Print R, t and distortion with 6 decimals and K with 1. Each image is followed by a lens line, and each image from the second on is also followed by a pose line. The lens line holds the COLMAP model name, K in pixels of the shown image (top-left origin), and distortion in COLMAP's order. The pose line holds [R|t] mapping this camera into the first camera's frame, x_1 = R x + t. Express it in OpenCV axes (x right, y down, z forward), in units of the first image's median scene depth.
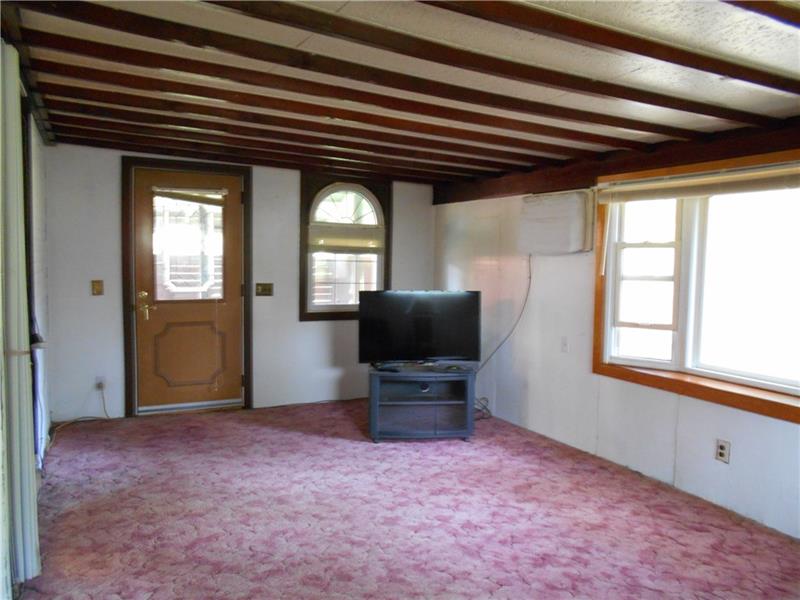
lens RADIAL K [[514.5, 0, 371.0], [0, 514.5, 297.8], [0, 0, 1]] dist [0.036955, 0.000878]
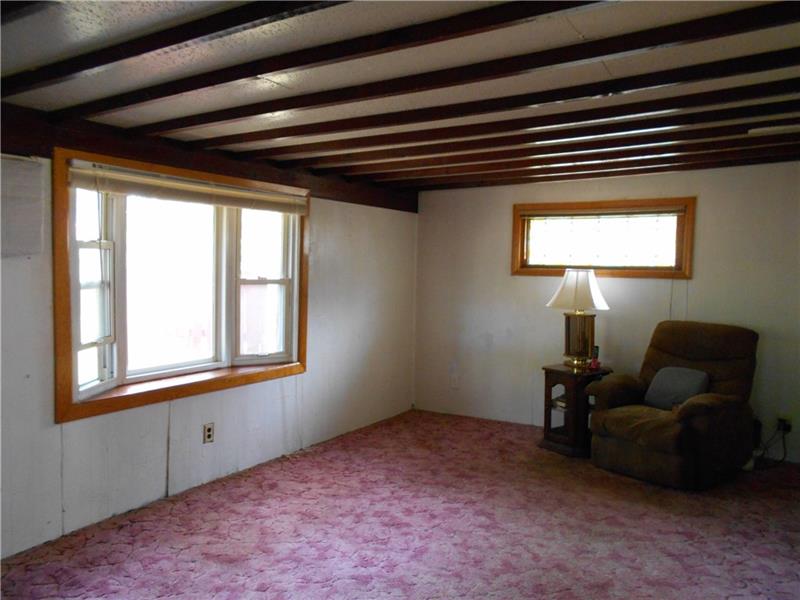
lens RADIAL K [[618.7, 0, 400.0], [0, 618.7, 300.0], [0, 0, 1]] dist [-0.001659, 0.005063]
pose [[-0.507730, -0.077027, 0.858066, -0.694523], [0.038409, 0.992981, 0.111865, -0.131509], [-0.860659, 0.089755, -0.501208, 1.366209]]
